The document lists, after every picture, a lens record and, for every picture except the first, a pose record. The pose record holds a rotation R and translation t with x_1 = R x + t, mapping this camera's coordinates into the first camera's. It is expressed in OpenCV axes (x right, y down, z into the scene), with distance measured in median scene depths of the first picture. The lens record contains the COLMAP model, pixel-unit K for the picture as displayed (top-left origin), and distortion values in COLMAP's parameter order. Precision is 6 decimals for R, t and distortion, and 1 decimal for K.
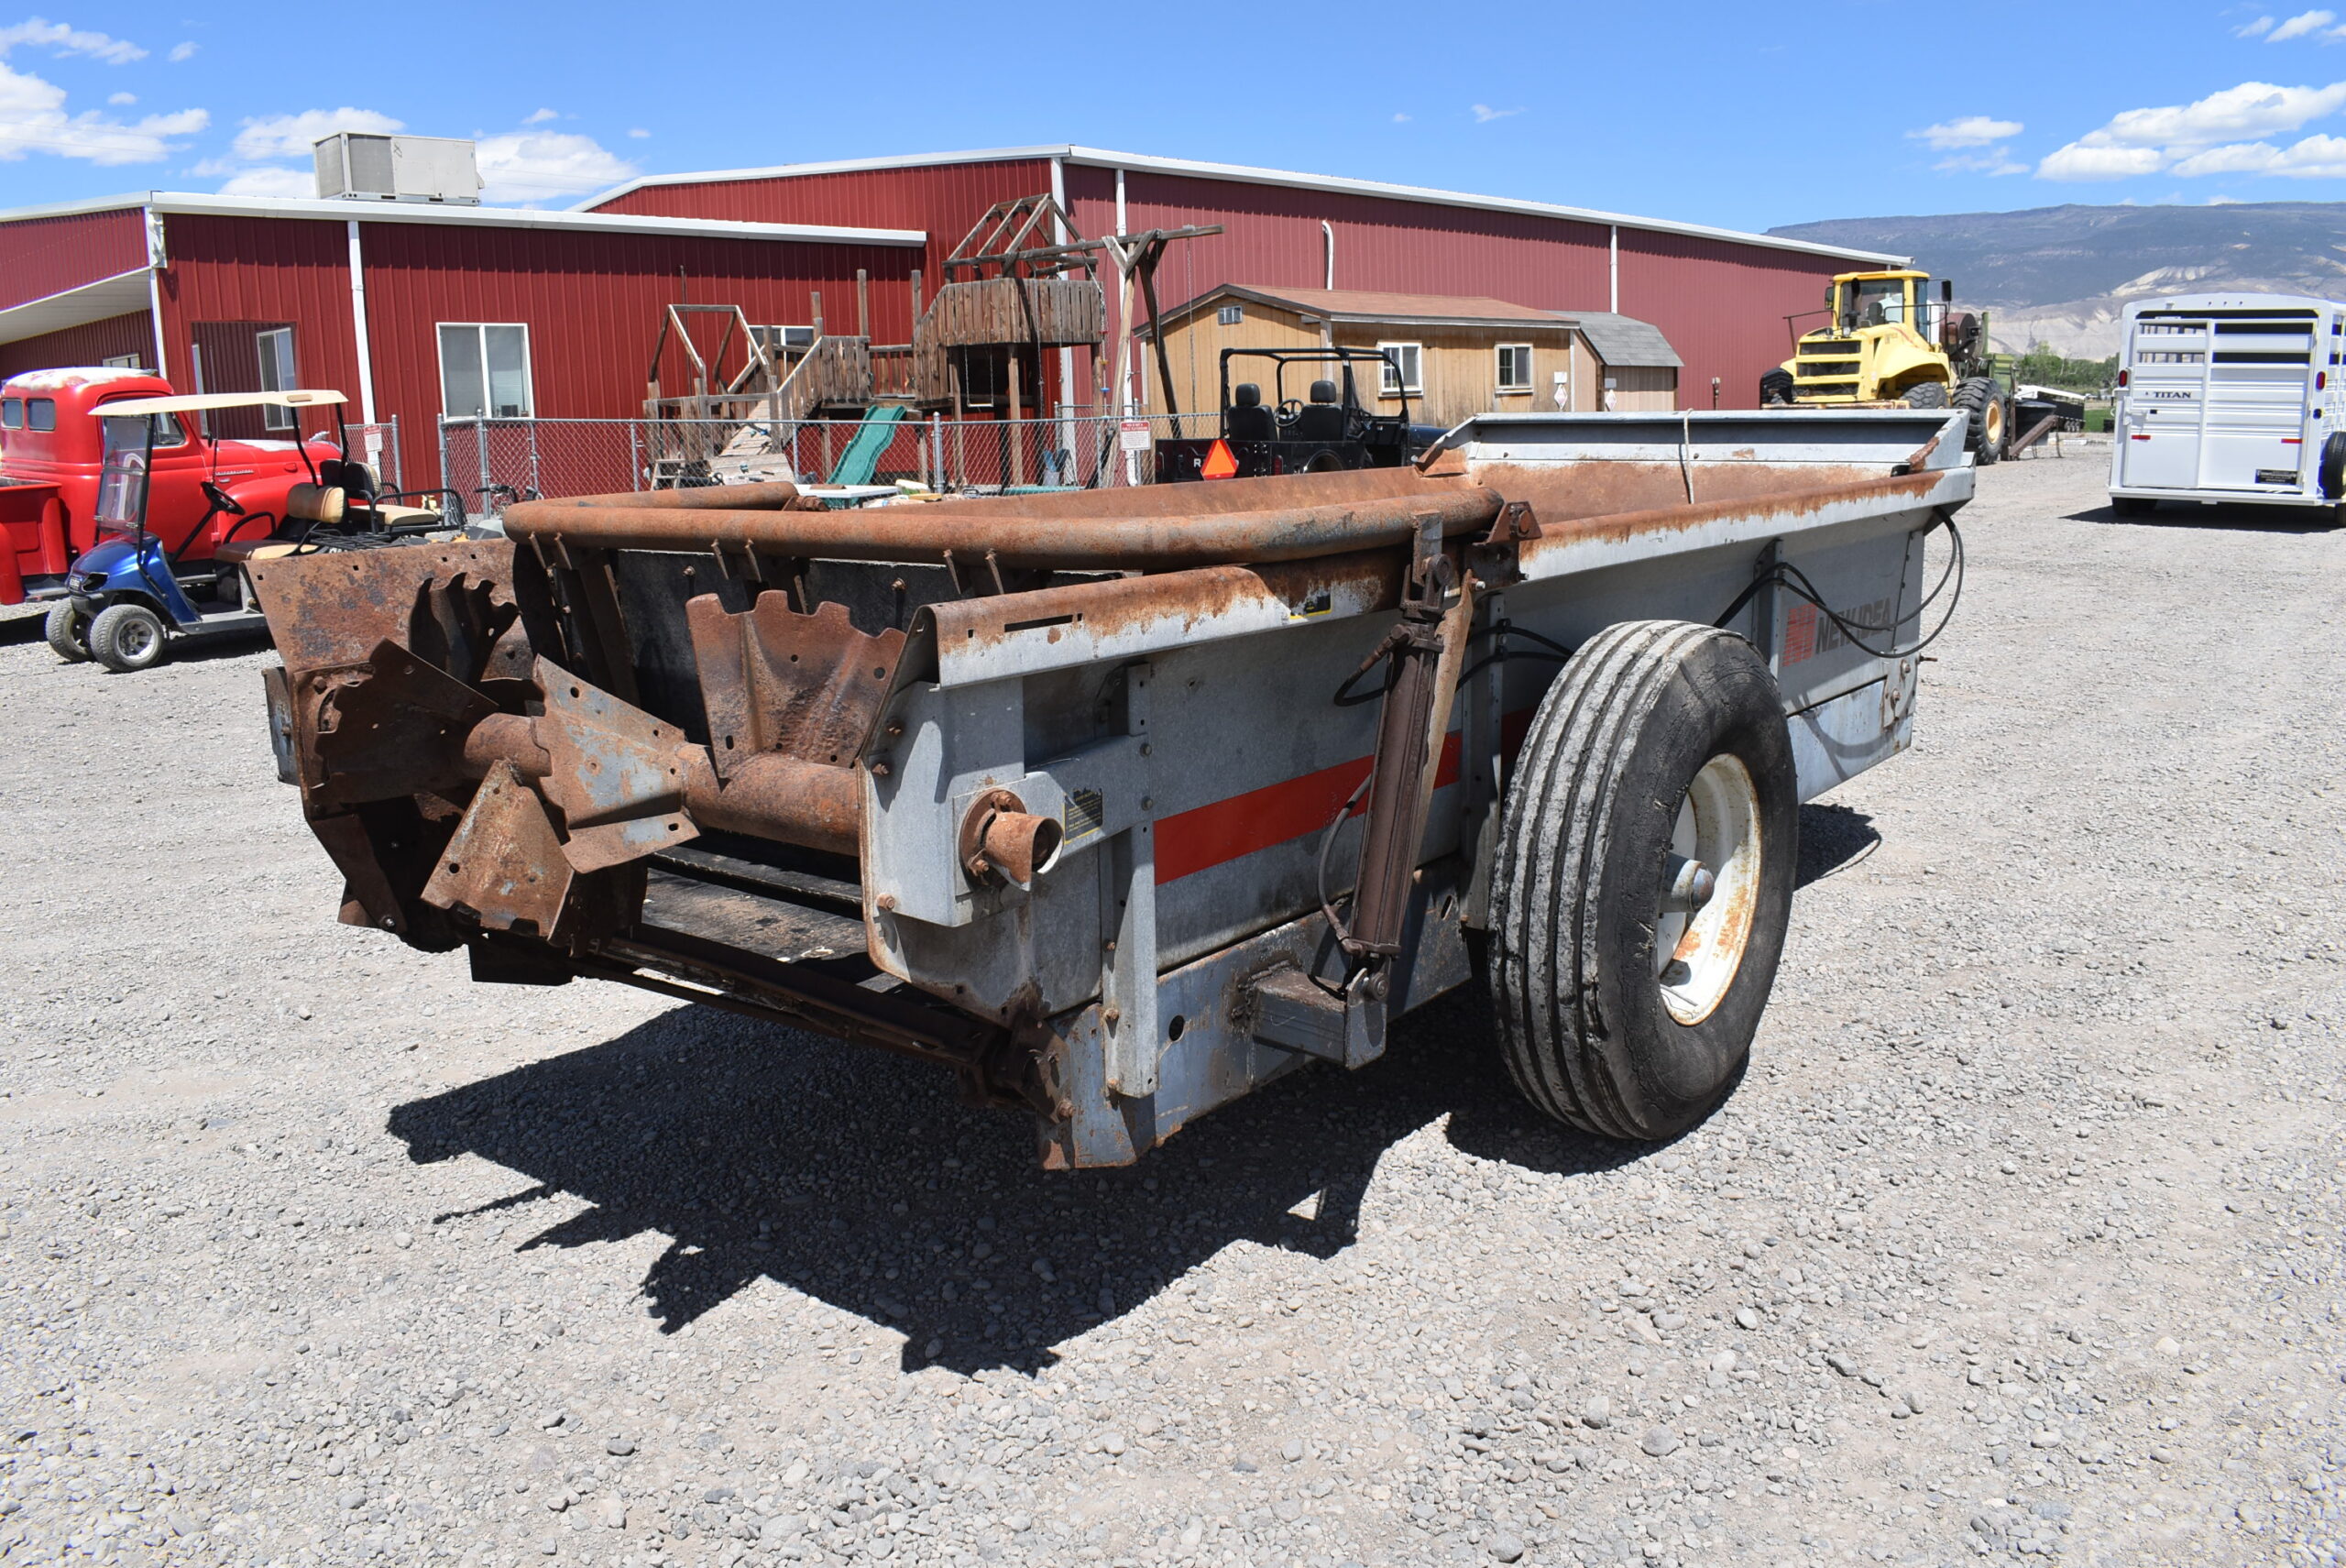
lens RADIAL K [[1811.1, 0, 1173.0], [0, 1811.1, 784.0], [0, 0, 1]] dist [-0.100296, 0.015220]
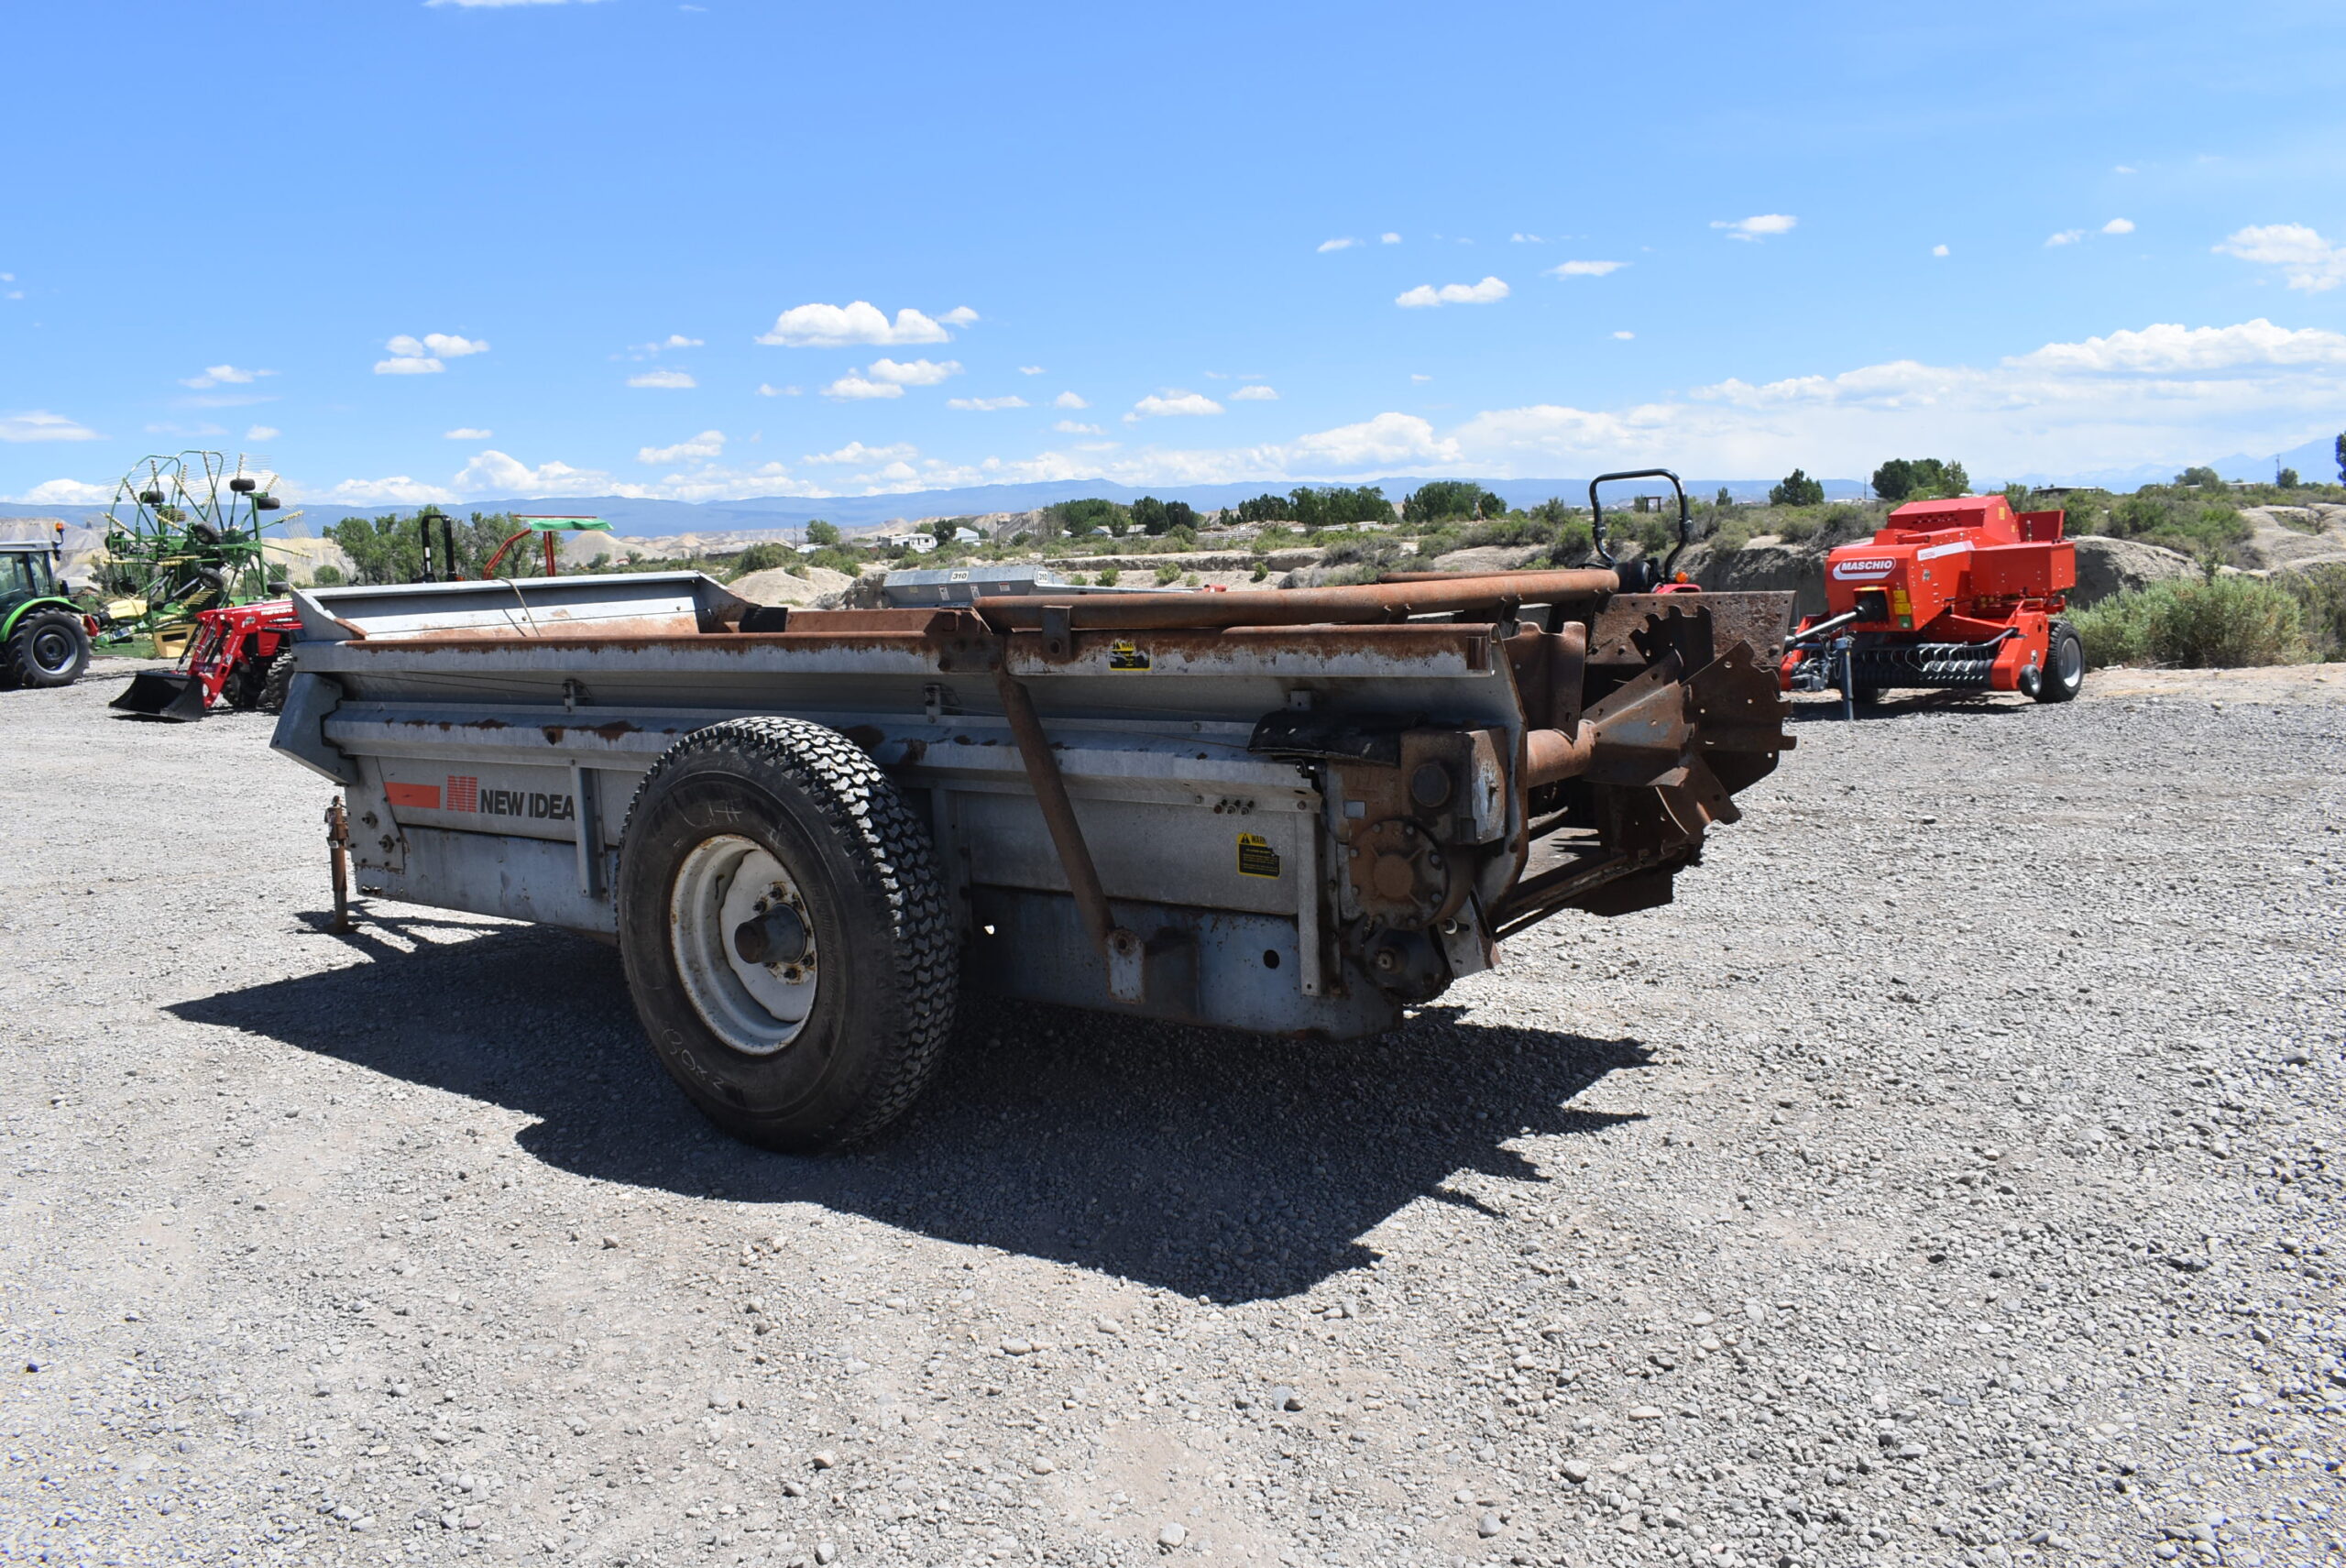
lens RADIAL K [[1811.1, 0, 1173.0], [0, 1811.1, 784.0], [0, 0, 1]] dist [-0.100296, 0.015220]
pose [[-0.019608, -0.100048, 0.994789, -0.270169], [0.243138, 0.964634, 0.101808, -0.032354], [-0.969793, 0.243867, 0.005411, 0.204388]]
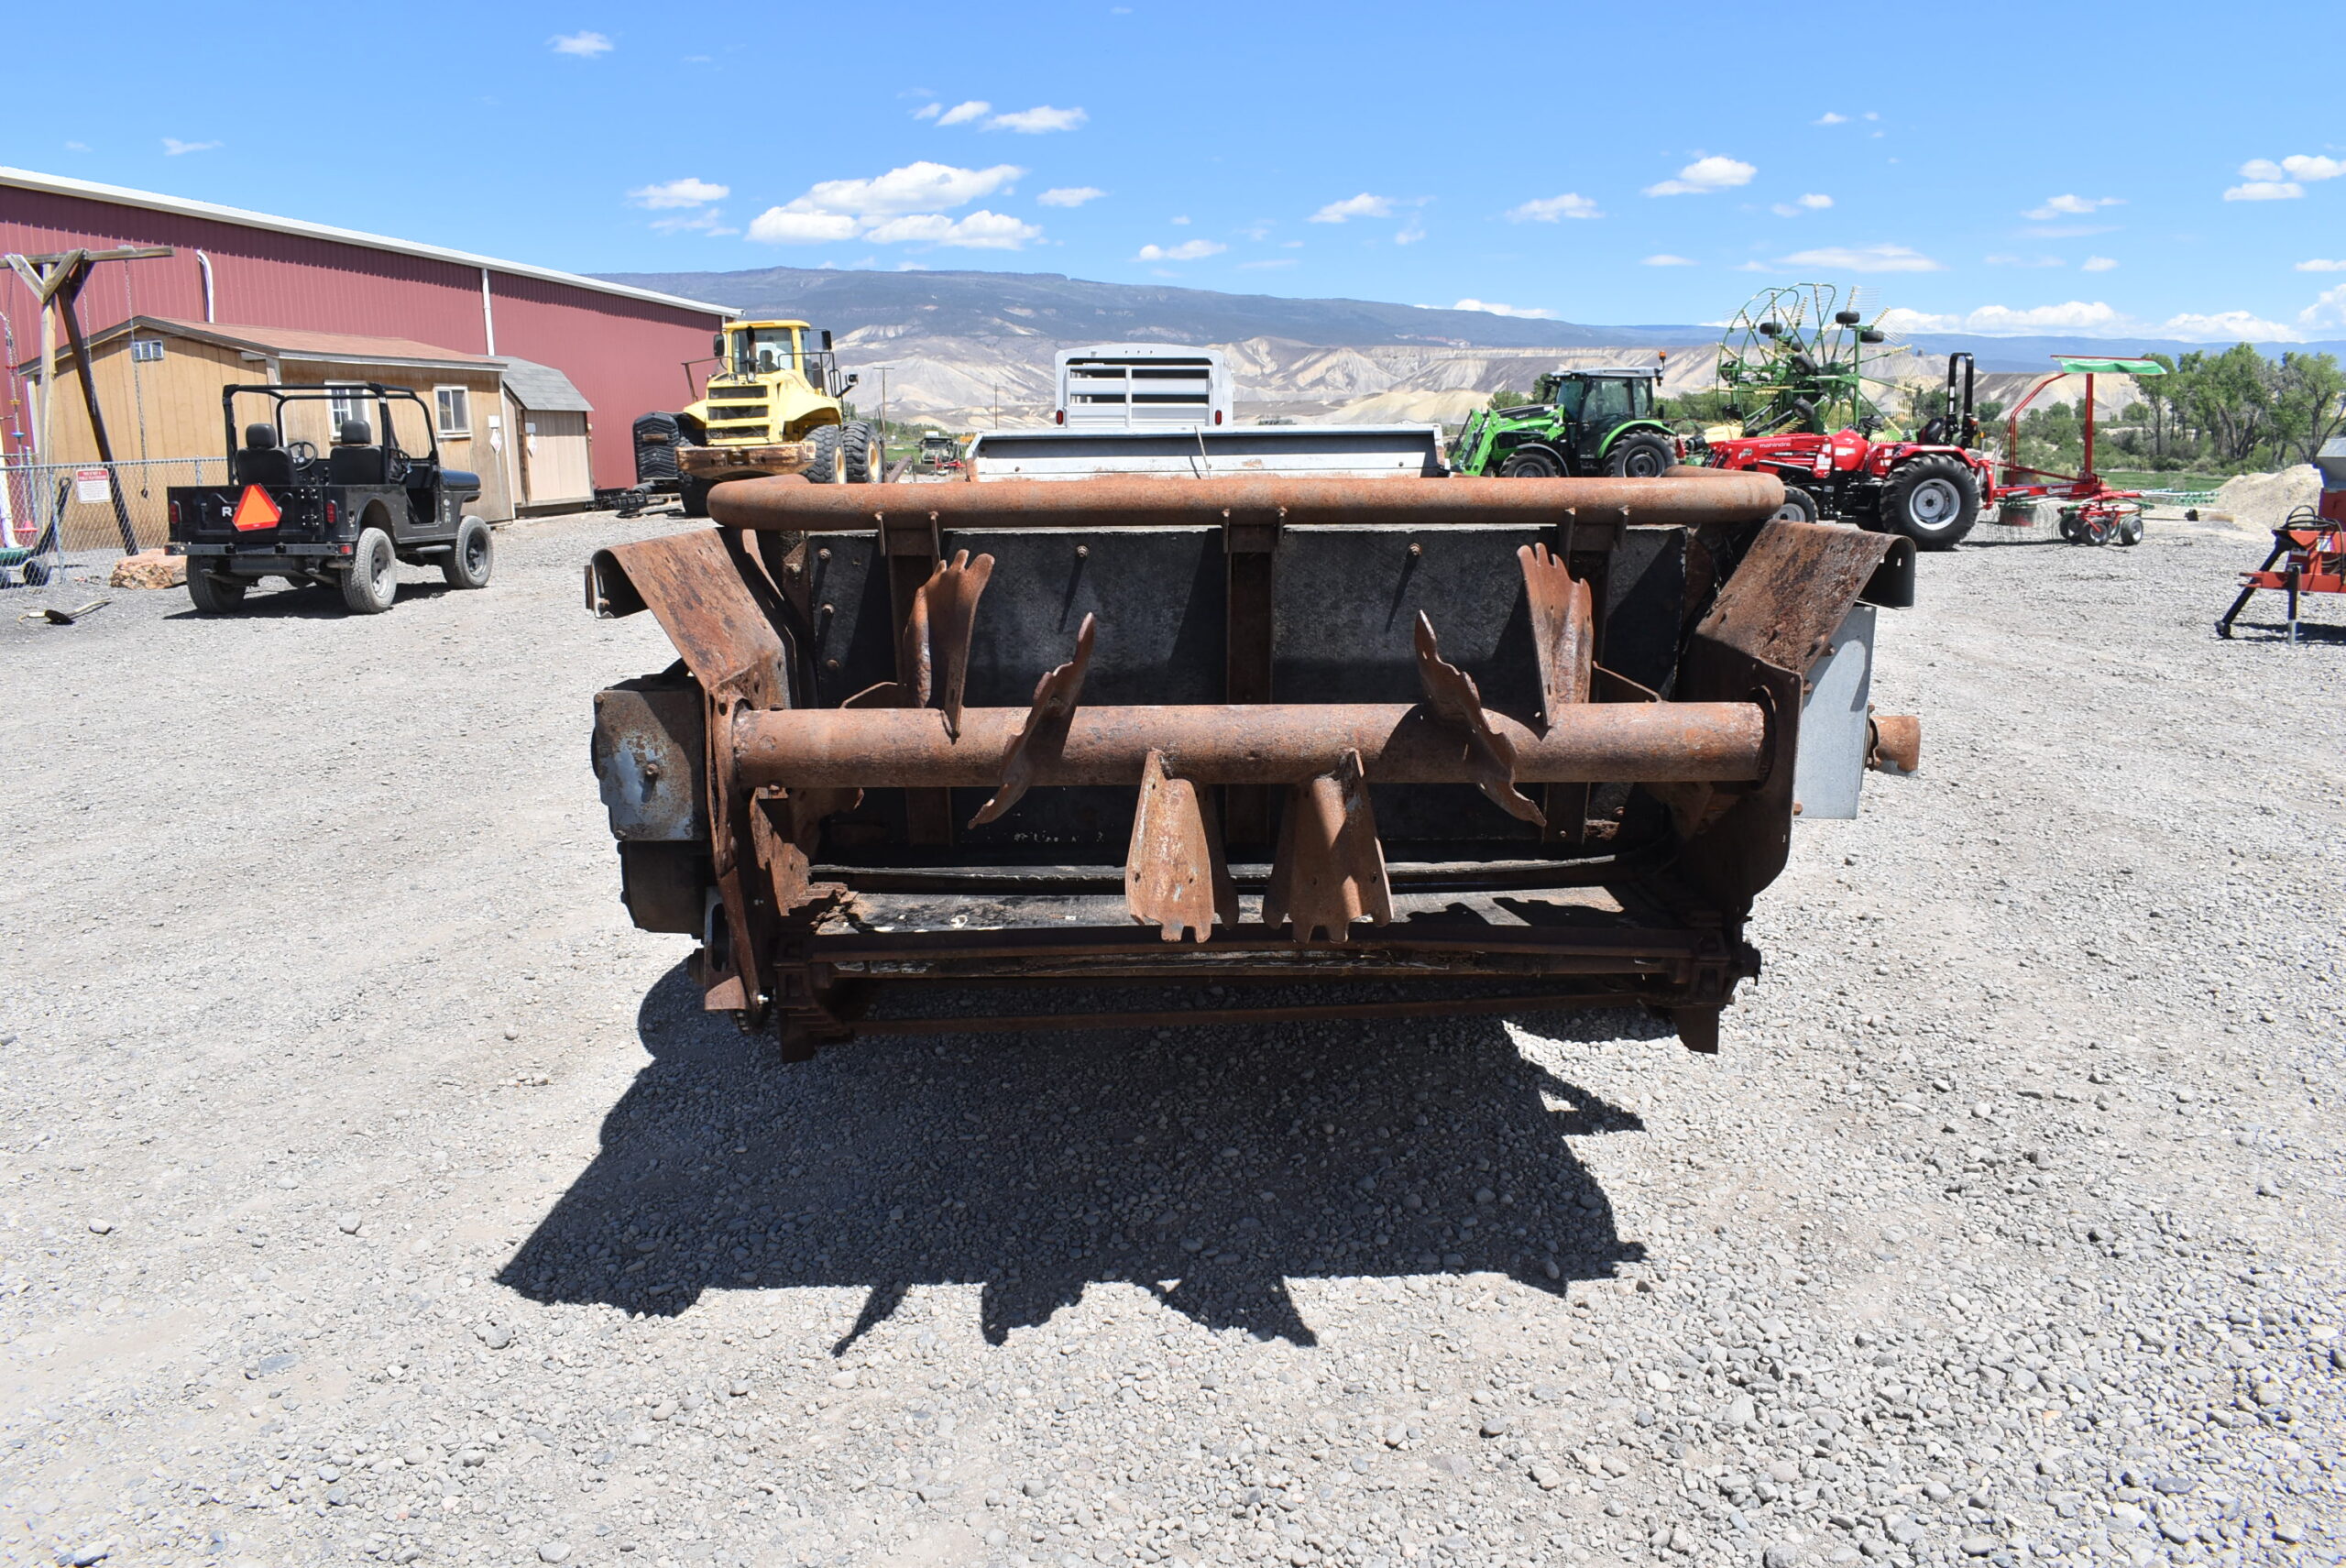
lens RADIAL K [[1811.1, 0, 1173.0], [0, 1811.1, 784.0], [0, 0, 1]] dist [-0.100296, 0.015220]
pose [[0.790546, -0.102508, 0.603763, -0.138329], [0.119346, 0.992777, 0.012288, -0.001138], [-0.600661, 0.062342, 0.797069, 0.041797]]
